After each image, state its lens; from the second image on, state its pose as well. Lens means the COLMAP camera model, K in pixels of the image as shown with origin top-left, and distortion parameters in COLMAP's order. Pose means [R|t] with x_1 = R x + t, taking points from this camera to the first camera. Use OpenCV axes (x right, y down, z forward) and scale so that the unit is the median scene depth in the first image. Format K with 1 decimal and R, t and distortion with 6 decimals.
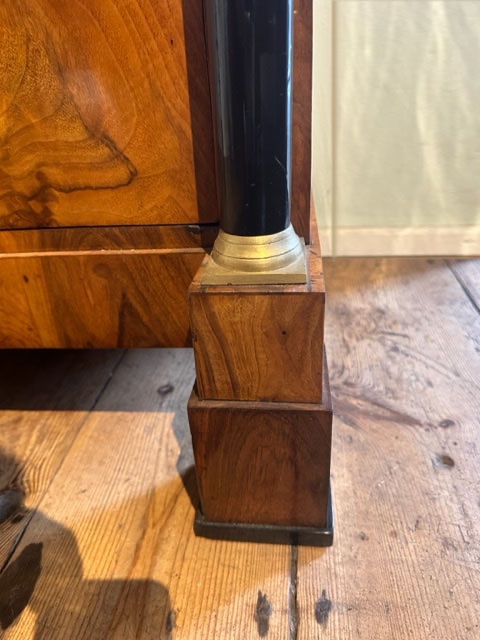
lens RADIAL K [[449.8, 0, 240.0], [0, 449.8, 320.0], [0, 0, 1]] dist [0.087787, -0.138253]
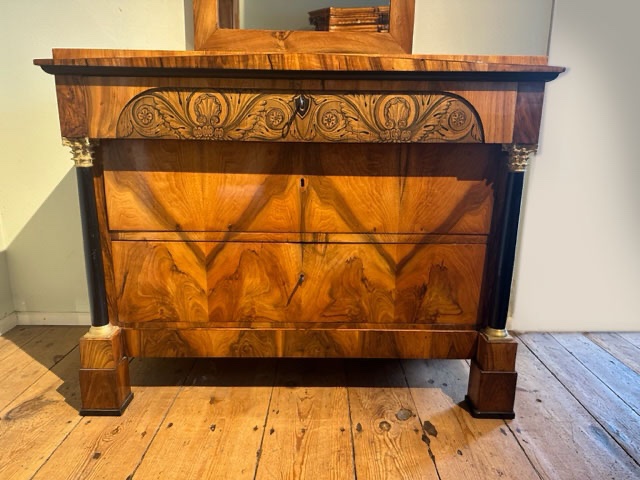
lens RADIAL K [[449.8, 0, 320.0], [0, 449.8, 240.0], [0, 0, 1]] dist [0.087787, -0.138253]
pose [[0.990745, 0.052119, 0.125332, -1.849145], [-0.013141, 0.955839, -0.293597, 0.244086], [-0.135099, 0.289233, 0.947677, -2.589411]]
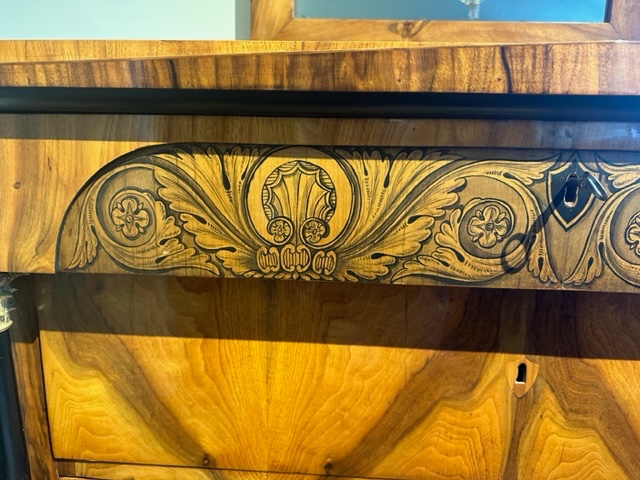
lens RADIAL K [[449.8, 0, 320.0], [0, 449.8, 240.0], [0, 0, 1]] dist [0.087787, -0.138253]
pose [[0.995483, 0.075149, 0.058026, -2.275127], [-0.052321, 0.944193, -0.325211, -1.071652], [-0.079227, 0.320706, 0.943859, -0.815186]]
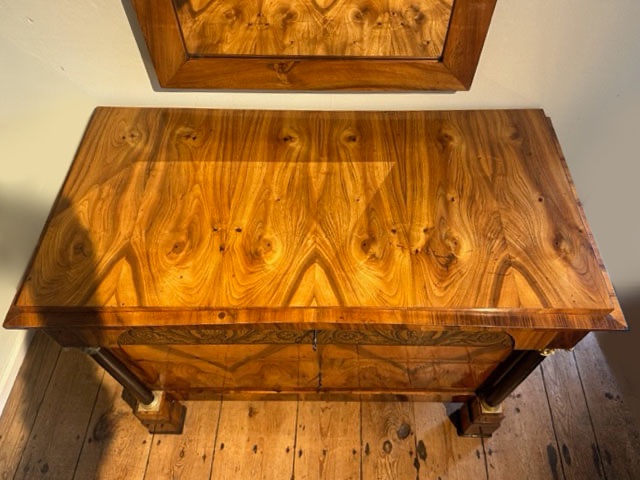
lens RADIAL K [[479.7, 0, 332.9], [0, 479.7, 240.4], [0, 0, 1]] dist [0.038990, -0.069233]
pose [[0.993863, -0.035163, 0.104884, -1.808913], [-0.013076, 0.904146, 0.427024, -3.327412], [-0.109846, -0.425775, 0.898137, -2.292971]]
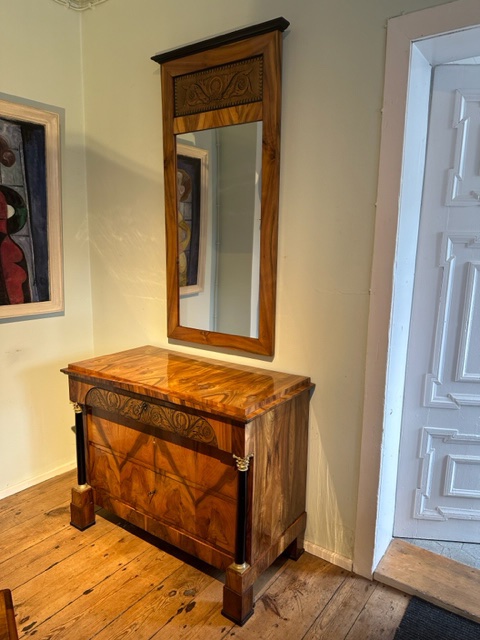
lens RADIAL K [[449.8, 0, 240.0], [0, 449.8, 320.0], [0, 0, 1]] dist [0.087787, -0.138253]
pose [[0.865818, 0.157667, -0.474868, 2.230409], [-0.308477, 0.915436, -0.258495, -1.454058], [0.393955, 0.370295, 0.841238, -4.978095]]
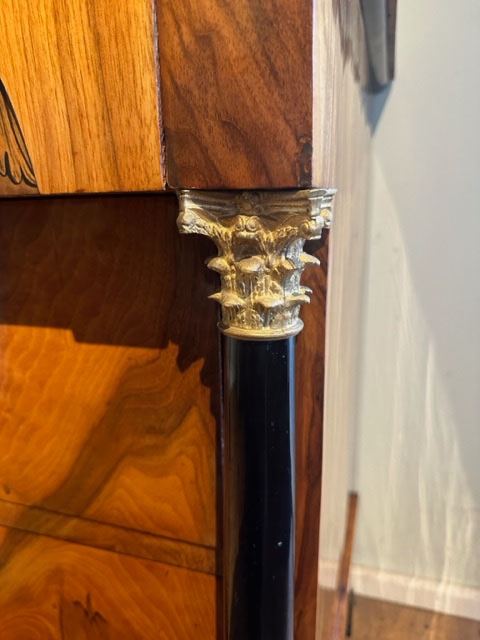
lens RADIAL K [[479.7, 0, 240.0], [0, 479.7, 320.0], [0, 0, 1]] dist [0.038990, -0.069233]
pose [[0.976271, 0.096000, -0.194112, 0.083164], [-0.141159, 0.961875, -0.234246, -1.074014], [0.164224, 0.256088, 0.952601, -0.464109]]
